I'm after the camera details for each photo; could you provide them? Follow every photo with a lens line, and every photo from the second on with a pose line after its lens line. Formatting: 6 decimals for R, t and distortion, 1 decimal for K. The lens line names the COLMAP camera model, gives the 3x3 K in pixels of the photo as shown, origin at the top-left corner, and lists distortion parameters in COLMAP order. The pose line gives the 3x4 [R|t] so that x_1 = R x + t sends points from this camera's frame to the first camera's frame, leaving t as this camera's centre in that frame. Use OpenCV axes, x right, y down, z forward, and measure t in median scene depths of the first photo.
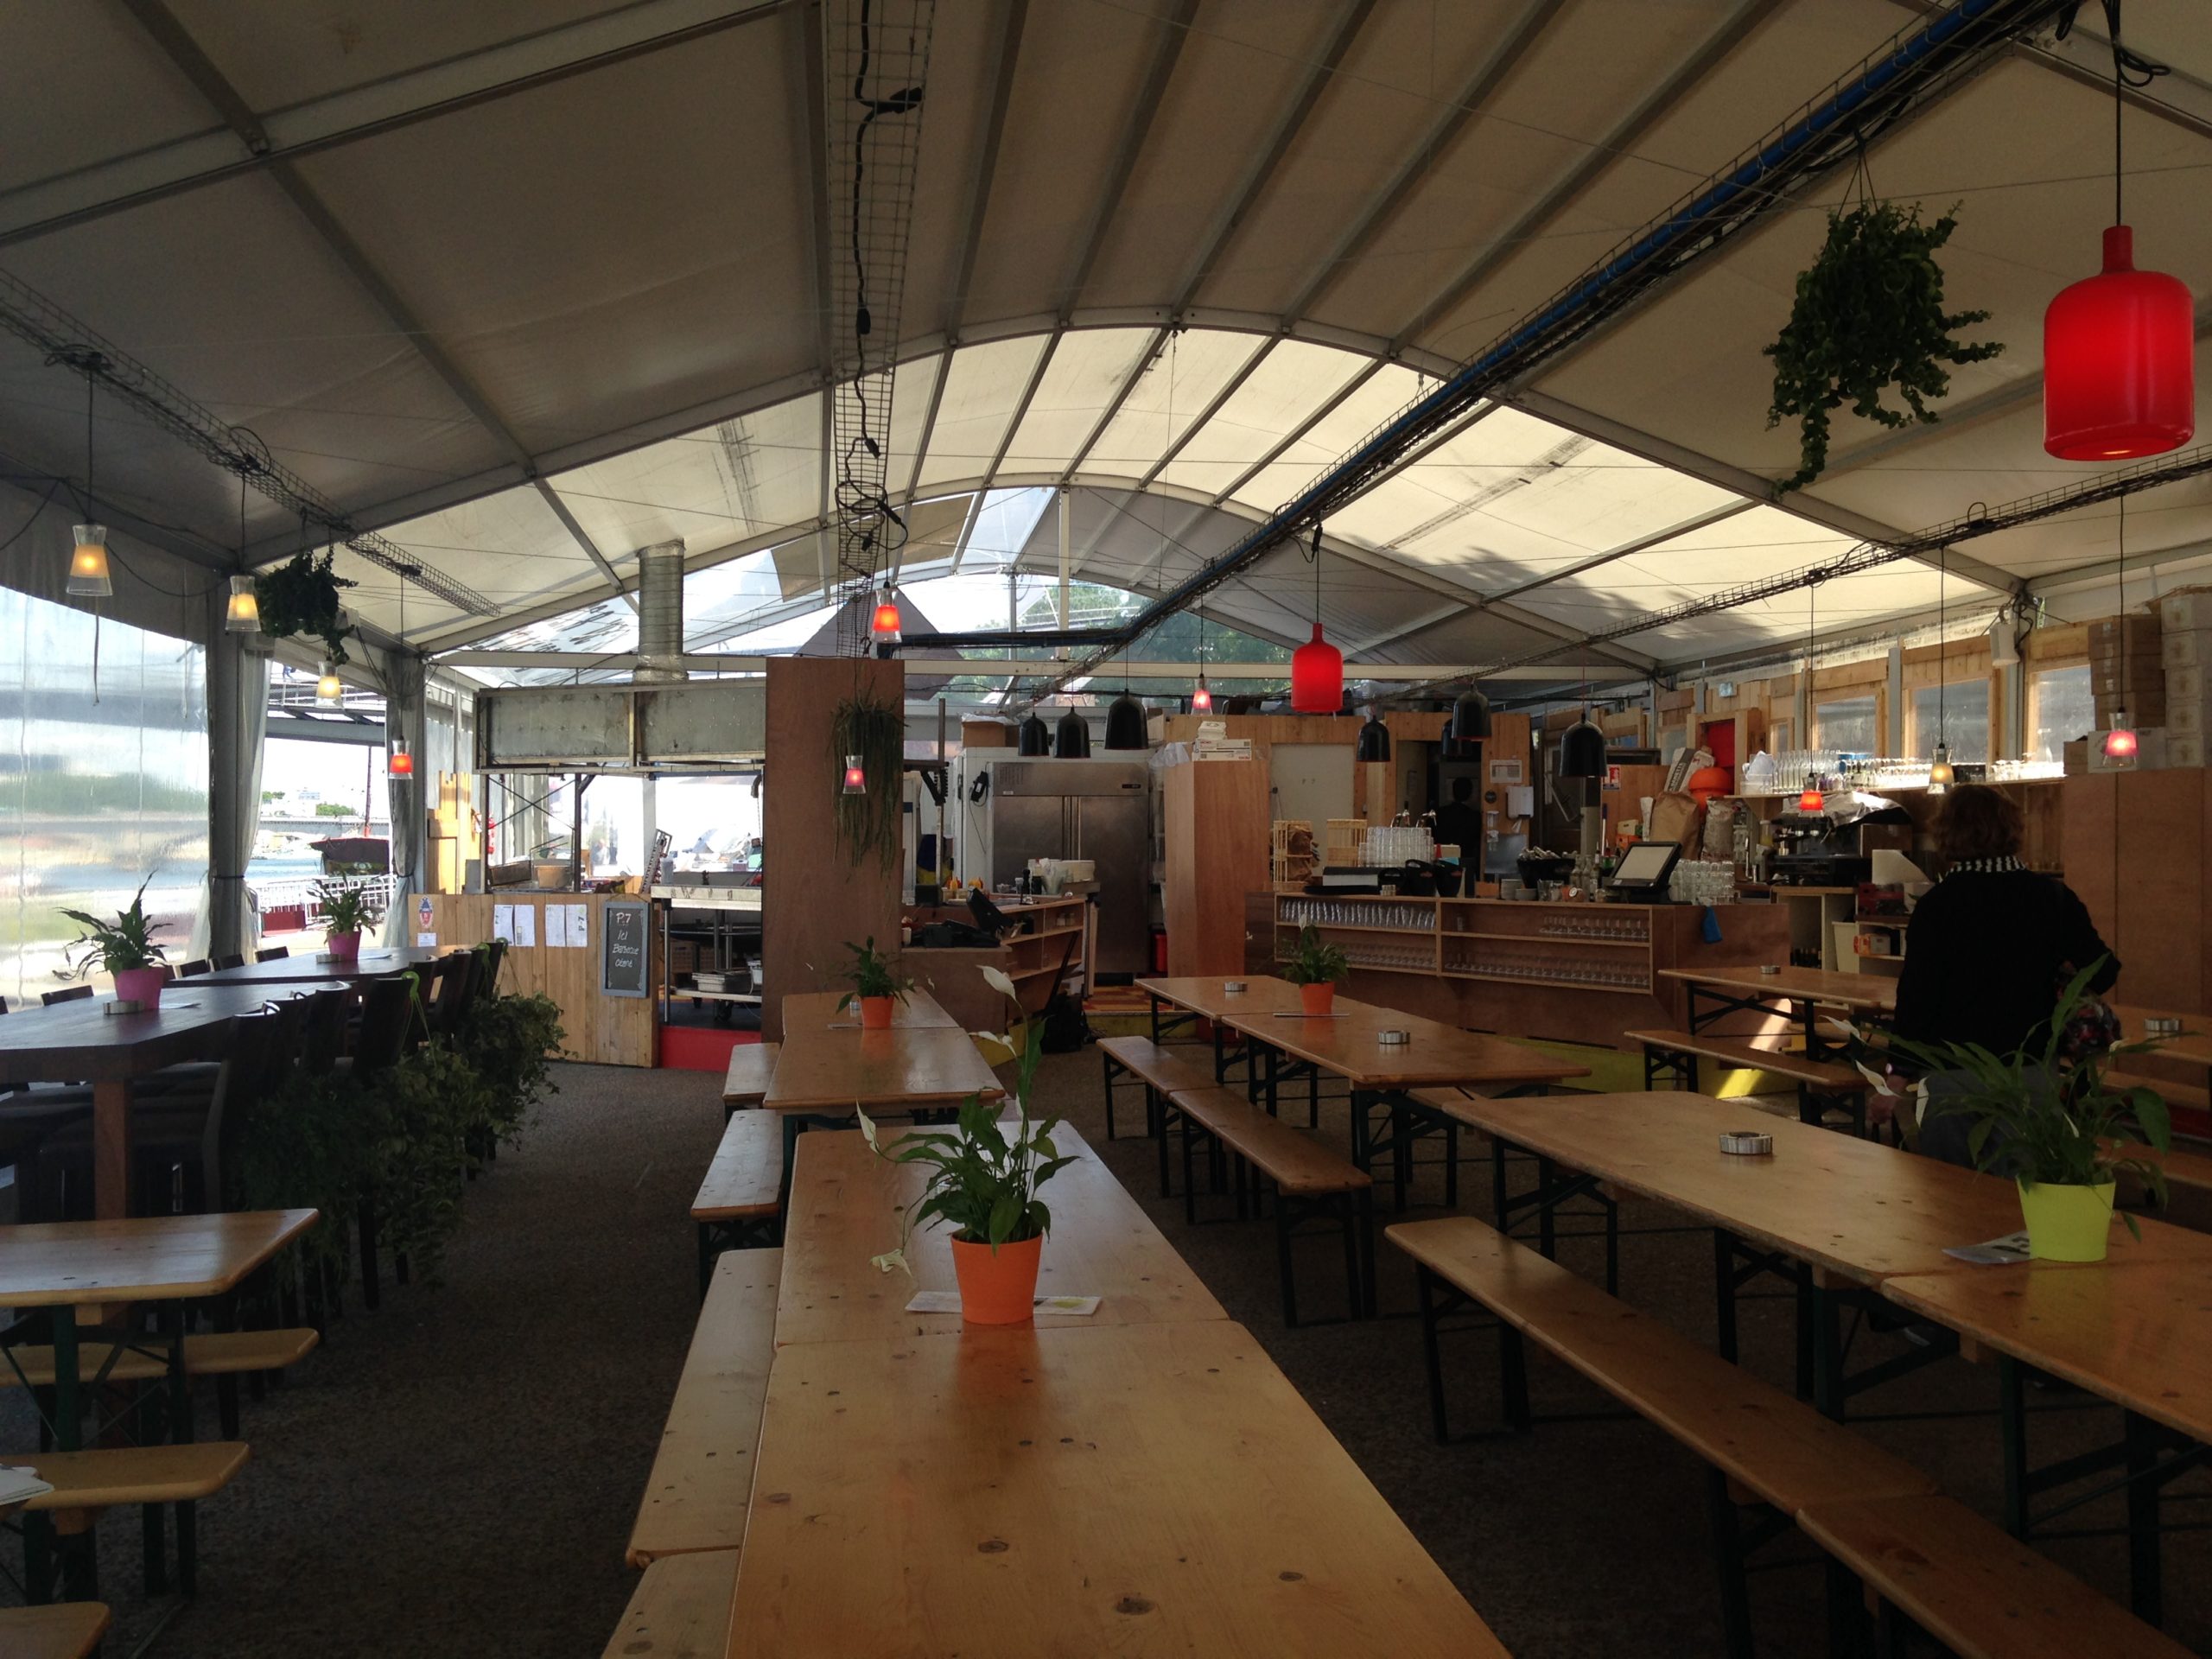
lens RADIAL K [[1987.7, 0, 1100.0], [0, 1987.7, 830.8], [0, 0, 1]] dist [0.200112, -0.320836]
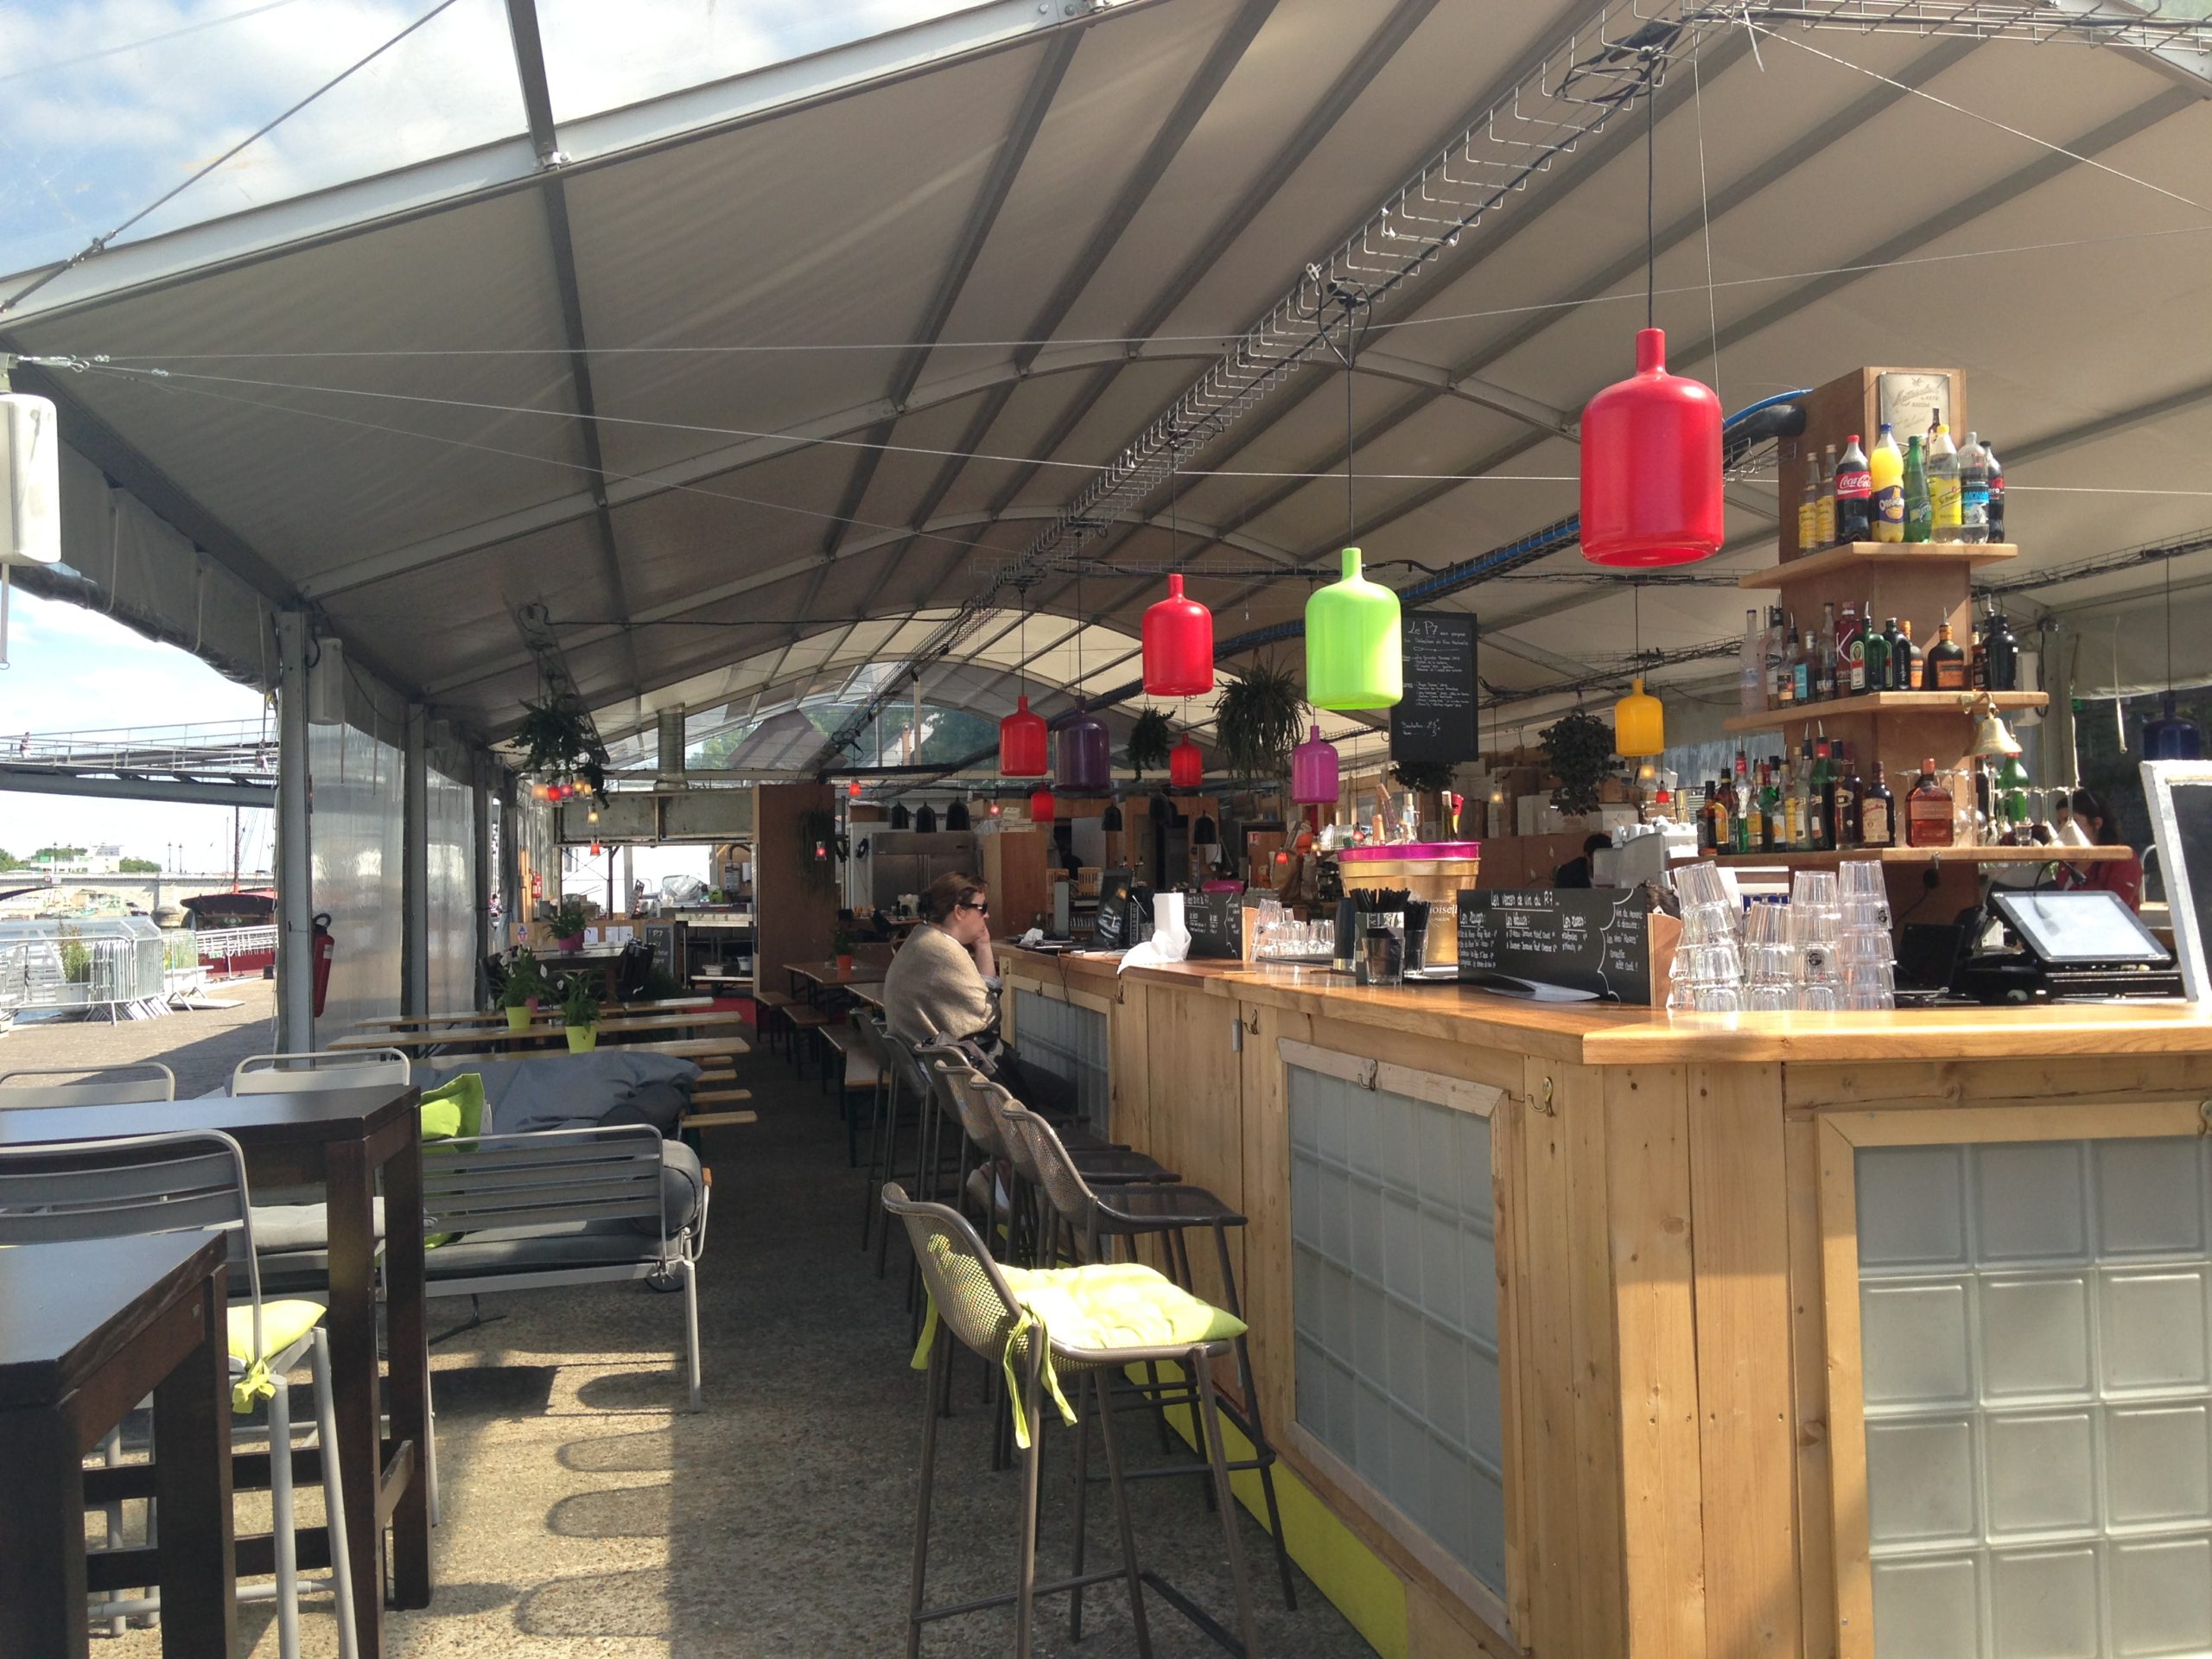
lens RADIAL K [[1987.7, 0, 1100.0], [0, 1987.7, 830.8], [0, 0, 1]] dist [0.200112, -0.320836]
pose [[0.996434, -0.013106, 0.083351, -0.007298], [0.014867, 0.999678, -0.020541, -0.001834], [-0.083055, 0.021707, 0.996309, -0.627422]]
